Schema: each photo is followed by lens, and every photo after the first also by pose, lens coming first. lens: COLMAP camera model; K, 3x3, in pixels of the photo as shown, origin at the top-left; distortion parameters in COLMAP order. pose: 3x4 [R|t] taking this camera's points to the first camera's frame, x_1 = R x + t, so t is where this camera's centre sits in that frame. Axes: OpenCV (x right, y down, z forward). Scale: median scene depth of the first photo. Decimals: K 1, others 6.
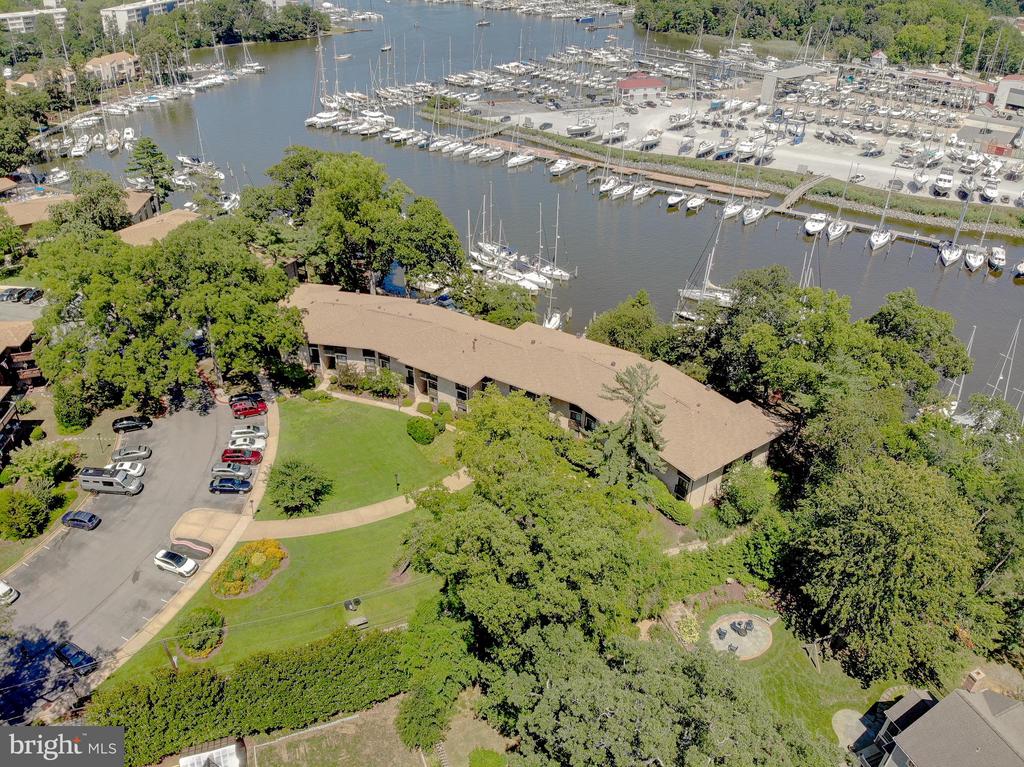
lens RADIAL K [[748.5, 0, 502.3], [0, 748.5, 387.3], [0, 0, 1]] dist [0.049128, -0.173948]
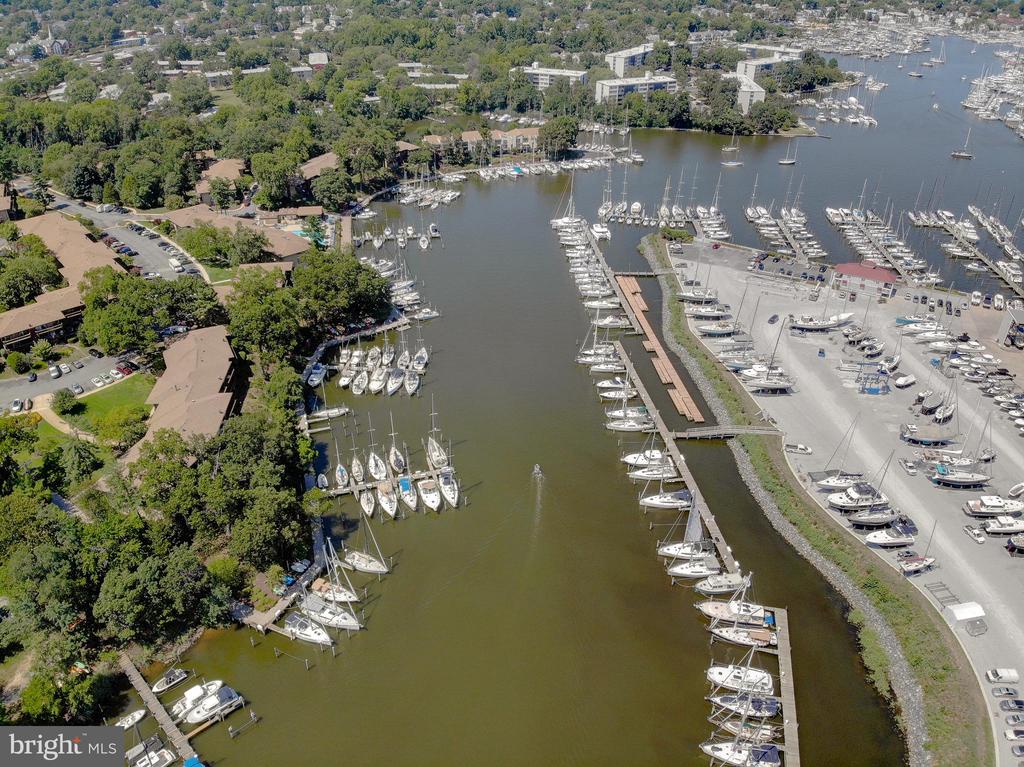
lens RADIAL K [[744.9, 0, 510.5], [0, 744.9, 385.1], [0, 0, 1]] dist [0.059052, -0.179421]
pose [[0.595403, 0.412457, -0.689474, 0.873613], [-0.424017, 0.890237, 0.166393, -0.368704], [0.682425, 0.193278, 0.704939, 0.153793]]
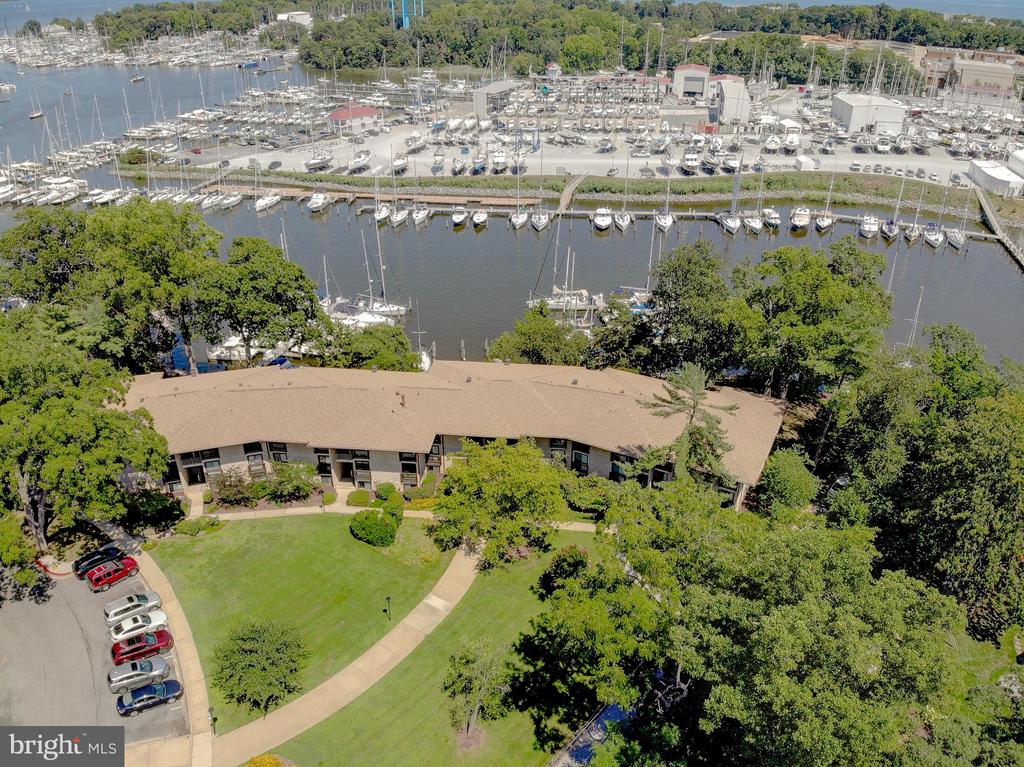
lens RADIAL K [[760.2, 0, 501.2], [0, 760.2, 384.6], [0, 0, 1]] dist [0.047732, -0.187791]
pose [[0.899065, -0.225173, 0.375473, -0.125011], [0.250185, 0.968021, -0.018539, -0.017169], [-0.359291, 0.110605, 0.926648, 0.125389]]
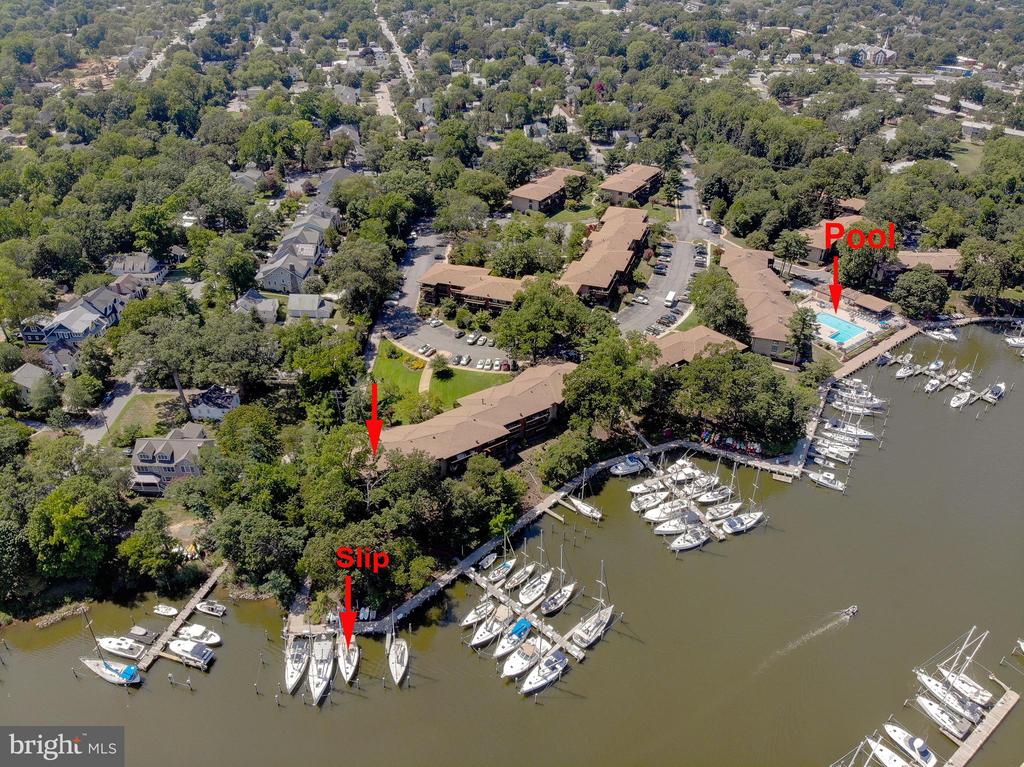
lens RADIAL K [[751.2, 0, 512.0], [0, 751.2, 383.5], [0, 0, 1]] dist [0.008626, -0.109138]
pose [[-0.418633, 0.443622, -0.792431, 0.712286], [-0.493583, 0.621300, 0.608574, -0.647275], [0.762314, 0.645899, -0.041133, 0.585532]]
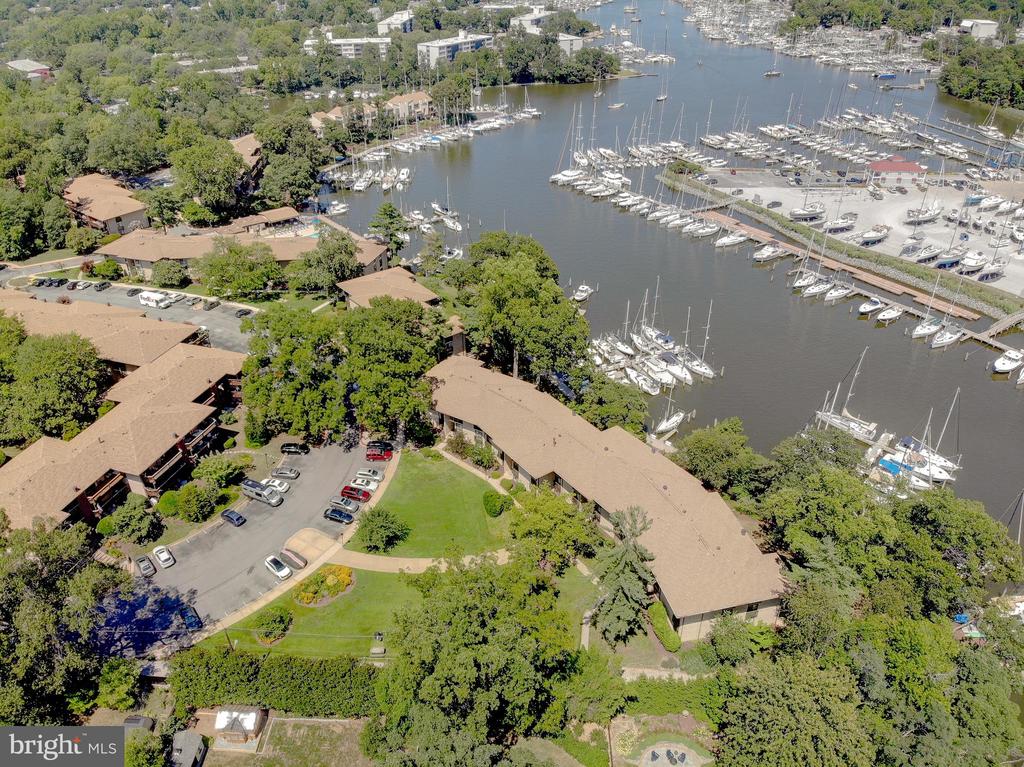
lens RADIAL K [[744.9, 0, 510.5], [0, 744.9, 385.1], [0, 0, 1]] dist [0.059052, -0.179421]
pose [[0.924018, 0.188229, -0.332807, 0.141399], [-0.191938, 0.981160, 0.022020, -0.082617], [0.330682, 0.043531, 0.942738, -0.067760]]
